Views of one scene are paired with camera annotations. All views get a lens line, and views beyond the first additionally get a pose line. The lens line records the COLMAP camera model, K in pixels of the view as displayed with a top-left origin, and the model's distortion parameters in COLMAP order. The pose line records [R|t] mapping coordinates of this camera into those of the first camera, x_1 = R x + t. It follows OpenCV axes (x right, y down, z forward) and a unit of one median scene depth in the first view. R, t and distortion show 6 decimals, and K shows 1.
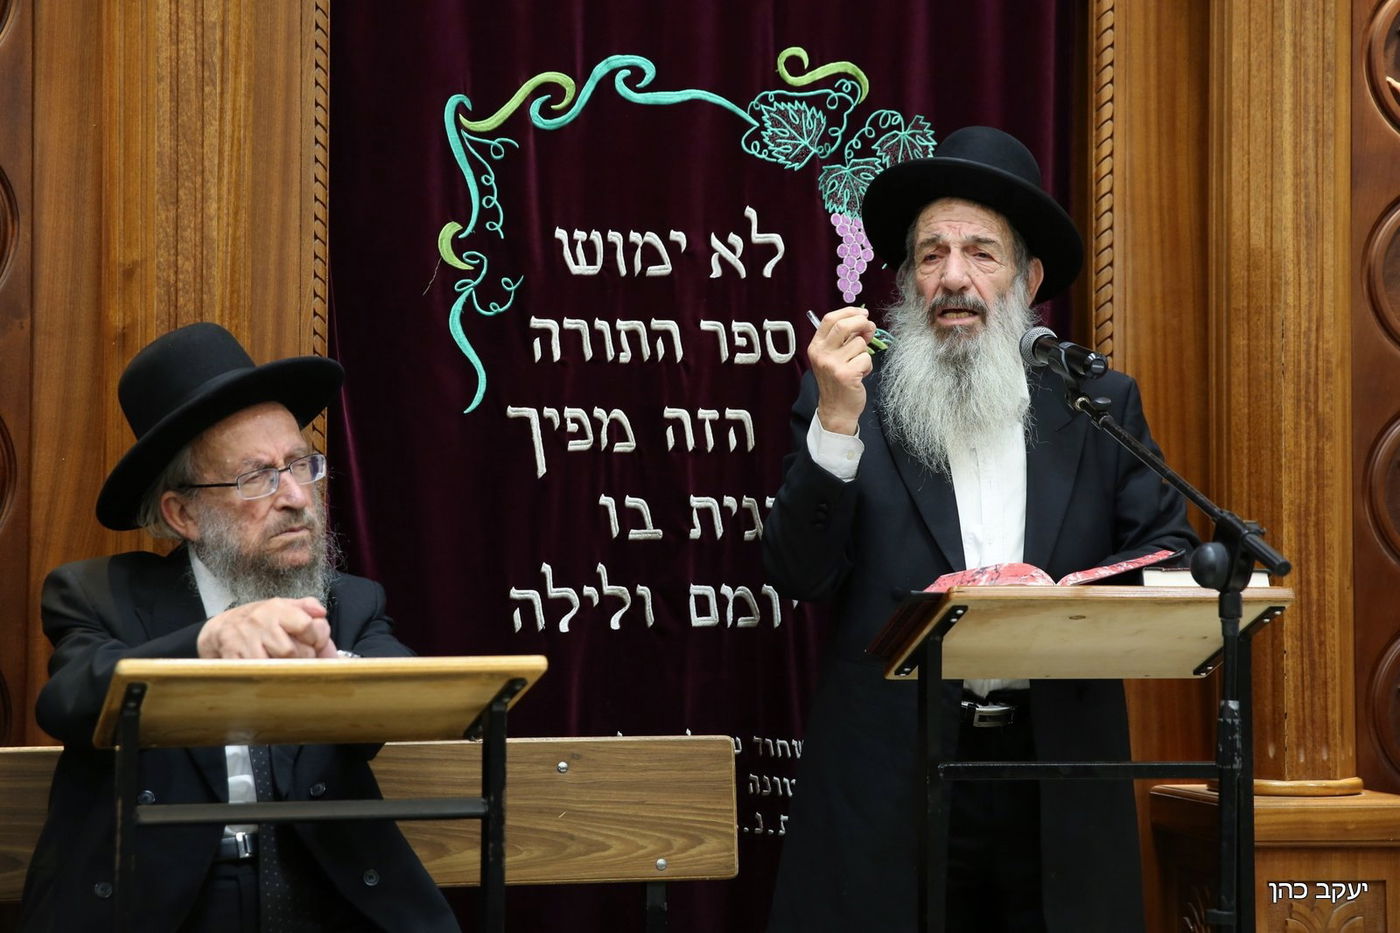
lens RADIAL K [[2643.0, 0, 710.9], [0, 2643.0, 468.2], [0, 0, 1]] dist [0.216271, 0.000000]
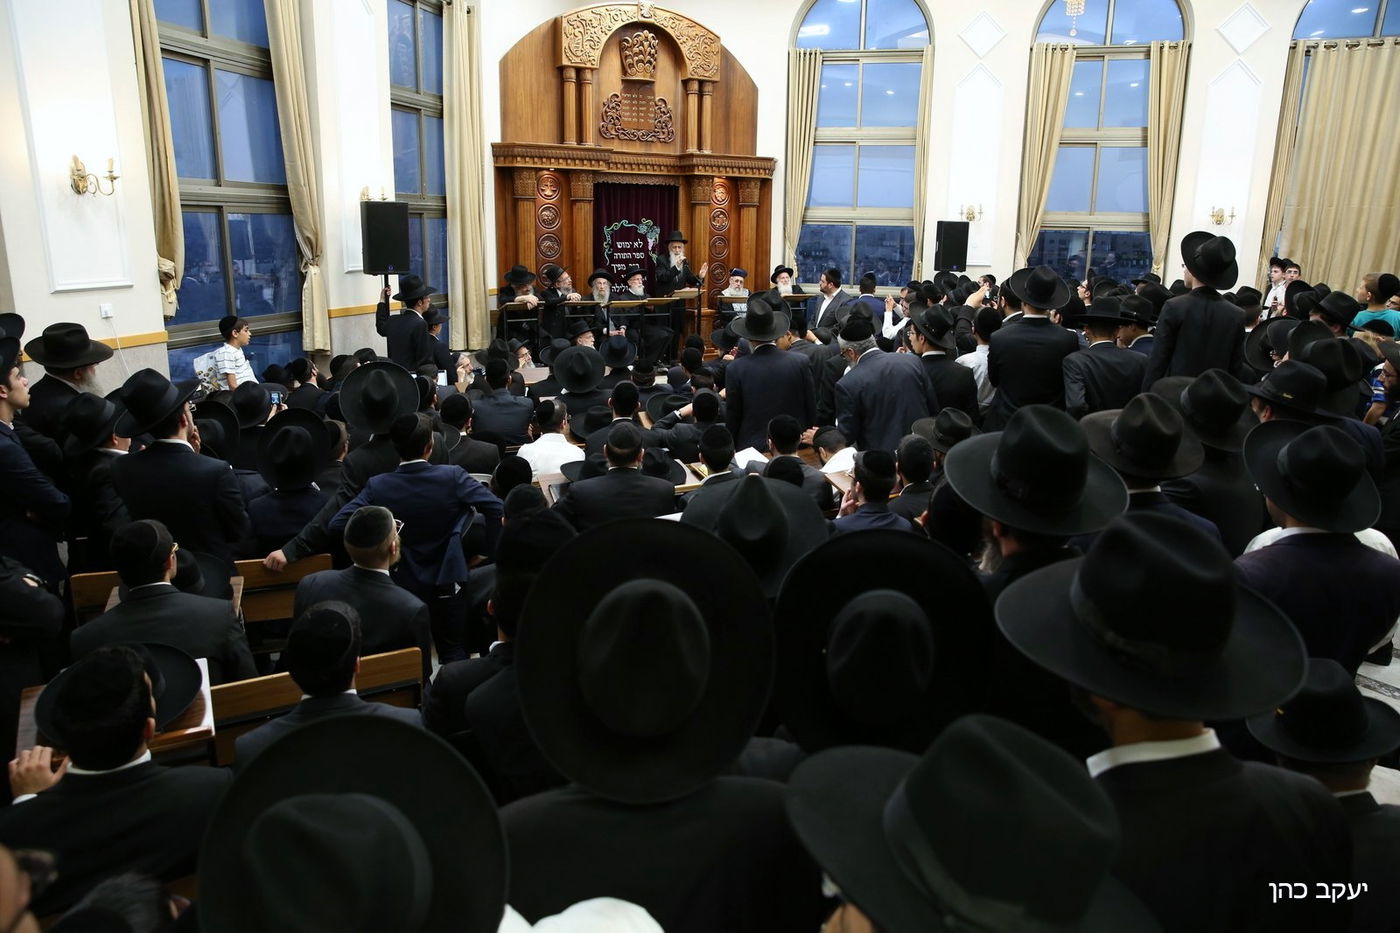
lens RADIAL K [[973.7, 0, 701.1], [0, 973.7, 467.2], [0, 0, 1]] dist [-0.101643, 0.038009]
pose [[0.960975, -0.051289, 0.271839, -0.658259], [-0.024489, 0.963033, 0.268268, -0.229892], [-0.275549, -0.264456, 0.924195, -2.028420]]
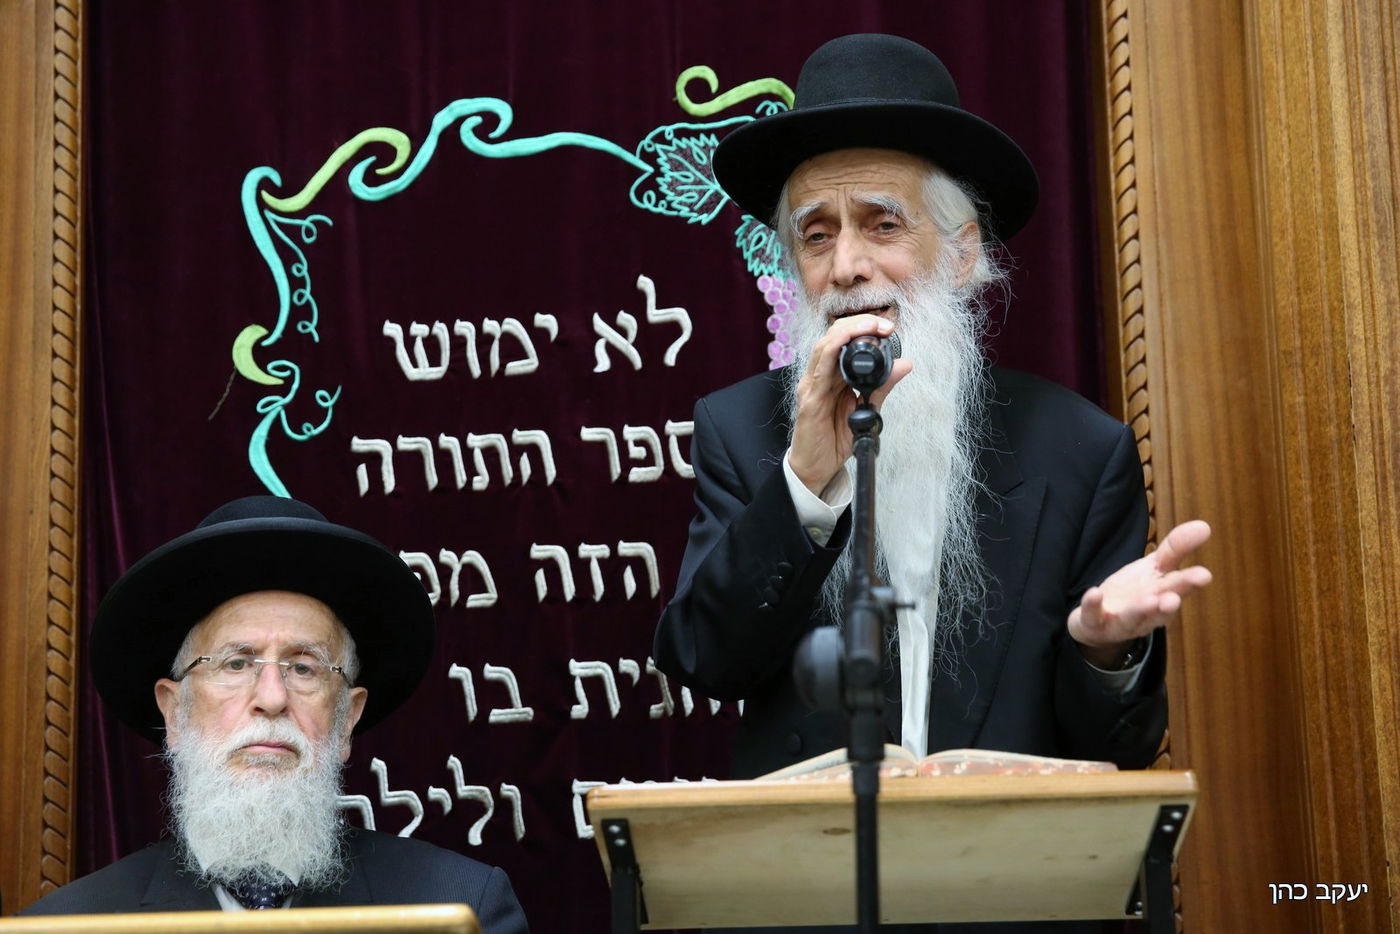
lens RADIAL K [[2299.9, 0, 671.8], [0, 2299.9, 438.6], [0, 0, 1]] dist [0.144954, 0.000000]
pose [[0.952179, -0.073022, -0.296687, 0.219682], [0.045349, 0.994042, -0.099115, 0.014038], [0.302156, 0.080920, 0.949818, 0.384784]]
